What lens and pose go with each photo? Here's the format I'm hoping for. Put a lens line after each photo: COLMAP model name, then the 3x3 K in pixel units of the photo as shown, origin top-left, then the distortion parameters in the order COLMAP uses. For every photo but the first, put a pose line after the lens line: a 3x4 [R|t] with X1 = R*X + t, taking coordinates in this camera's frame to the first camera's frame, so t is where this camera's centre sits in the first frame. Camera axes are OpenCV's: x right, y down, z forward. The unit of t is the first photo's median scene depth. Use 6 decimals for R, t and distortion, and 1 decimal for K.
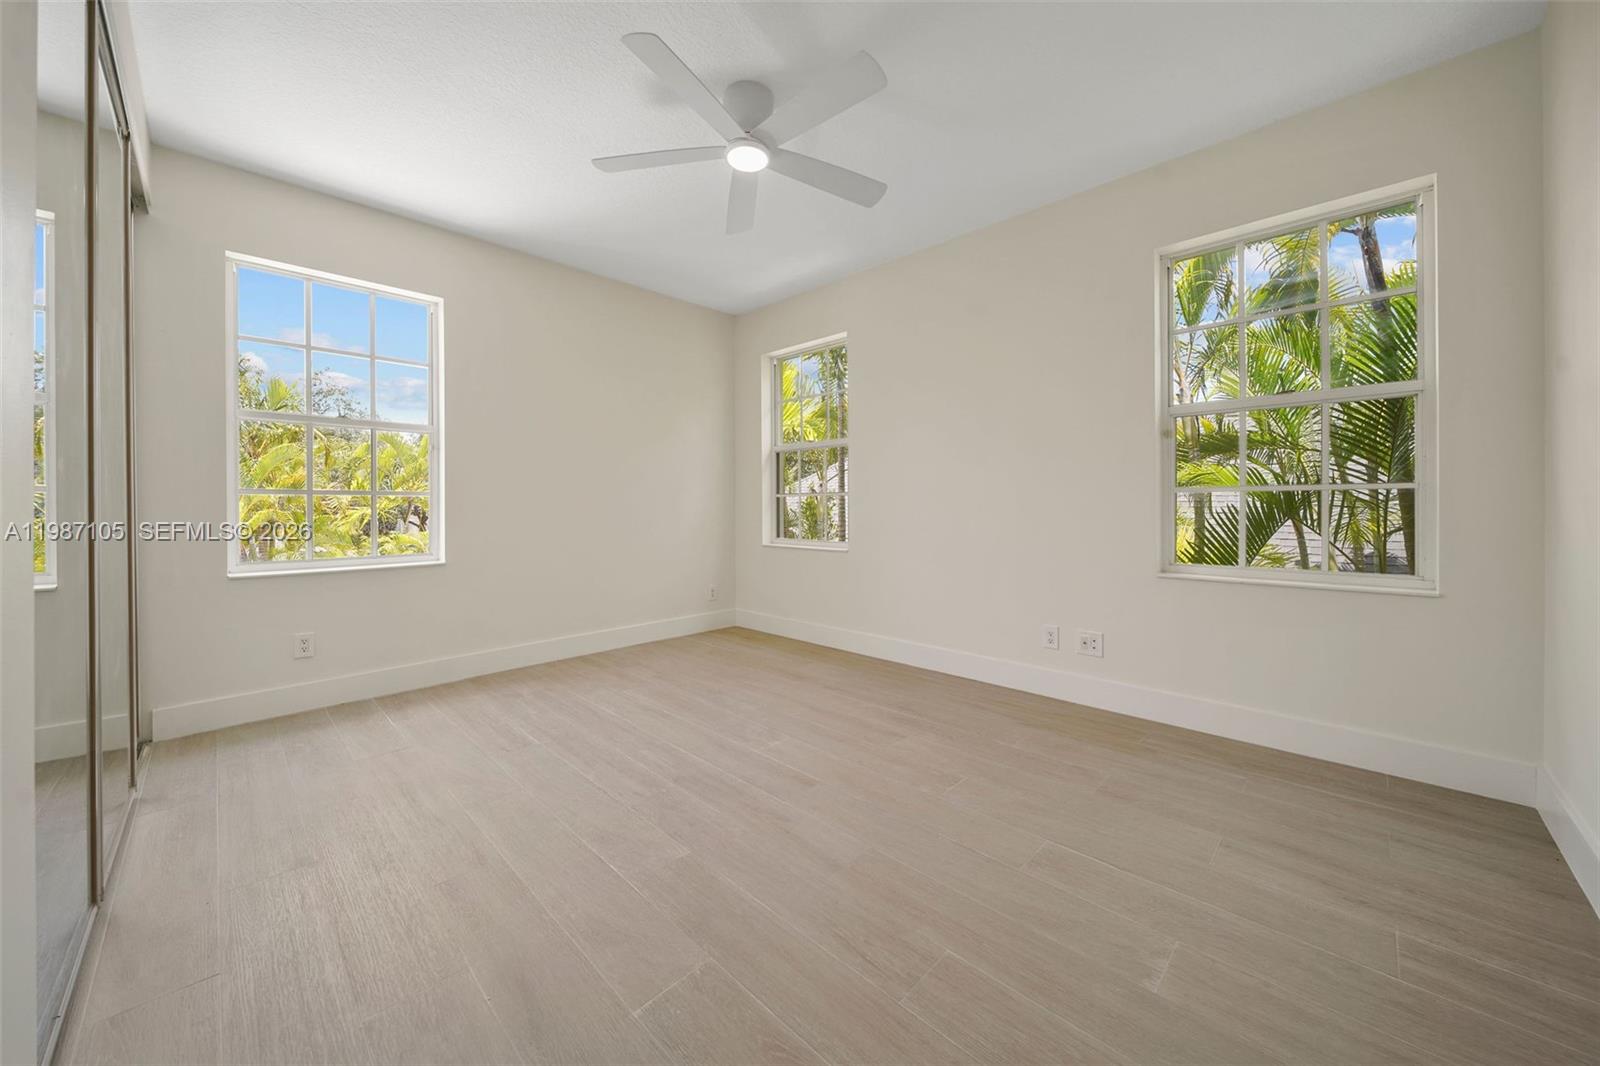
lens RADIAL K [[571.8, 0, 797.5], [0, 571.8, 510.5], [0, 0, 1]] dist [-0.000356, -0.000138]
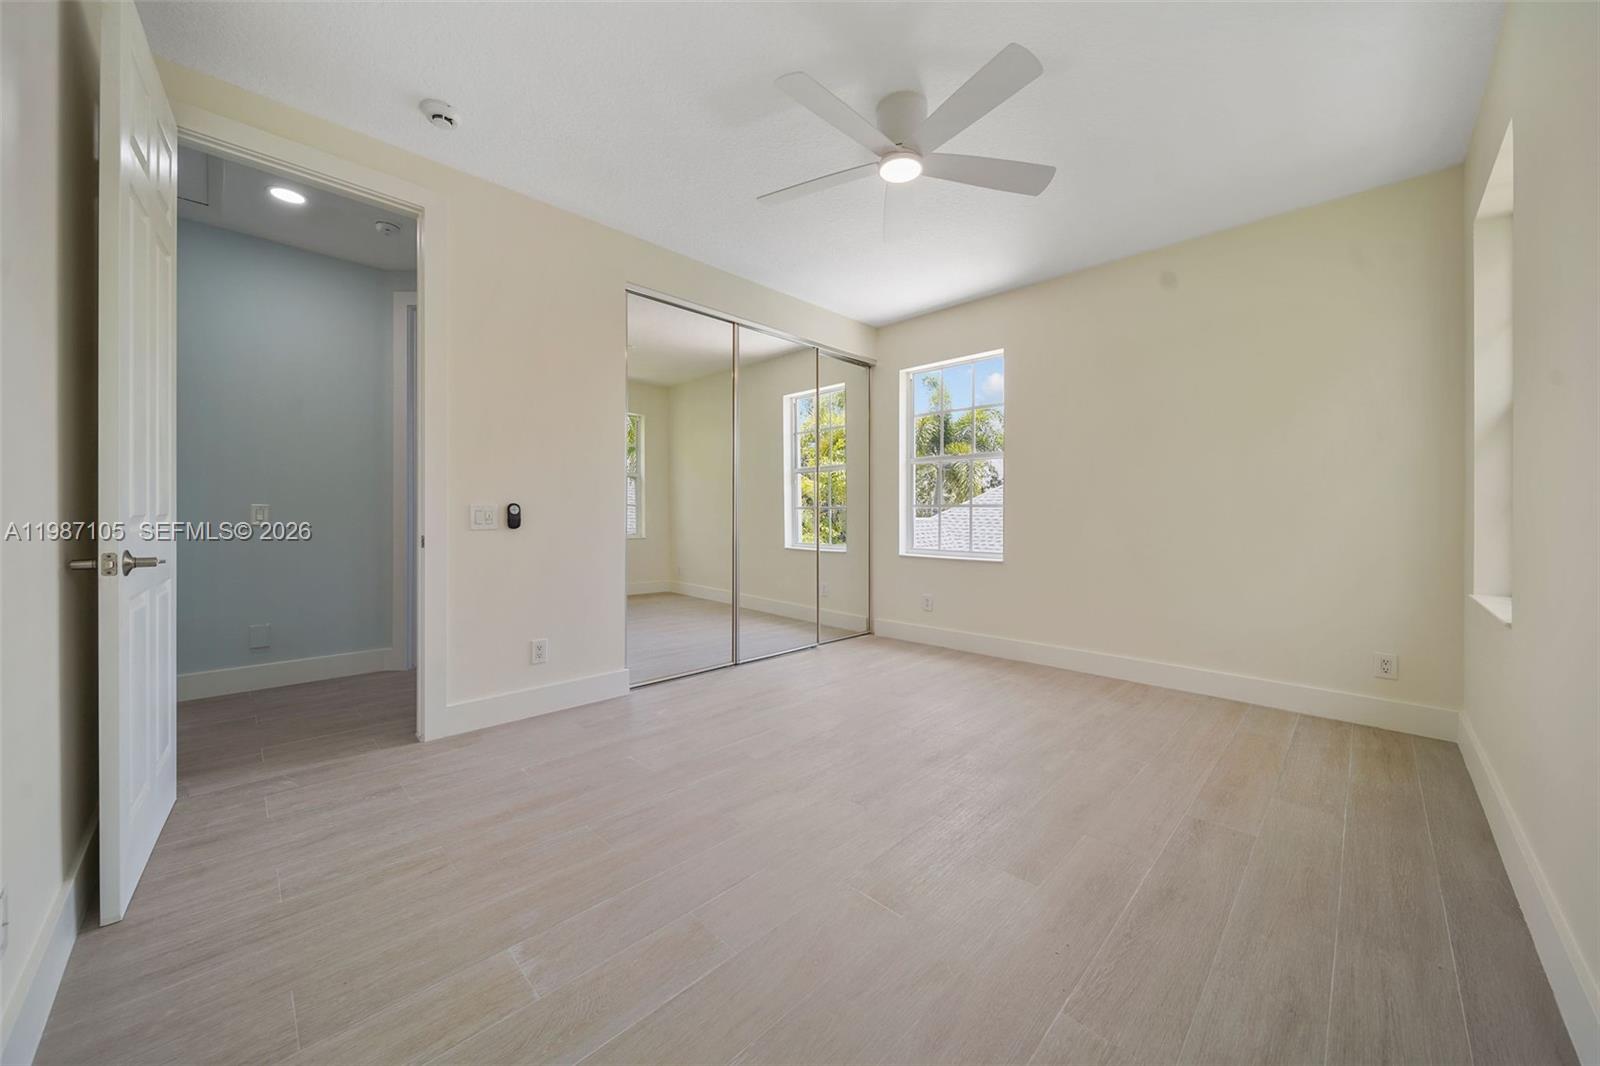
lens RADIAL K [[571.8, 0, 797.5], [0, 571.8, 510.5], [0, 0, 1]] dist [-0.000356, -0.000138]
pose [[-0.002142, 0.000583, -0.999998, 0.927683], [-0.017242, 0.999851, 0.000620, -0.012676], [0.999849, 0.017243, -0.002131, 0.827685]]
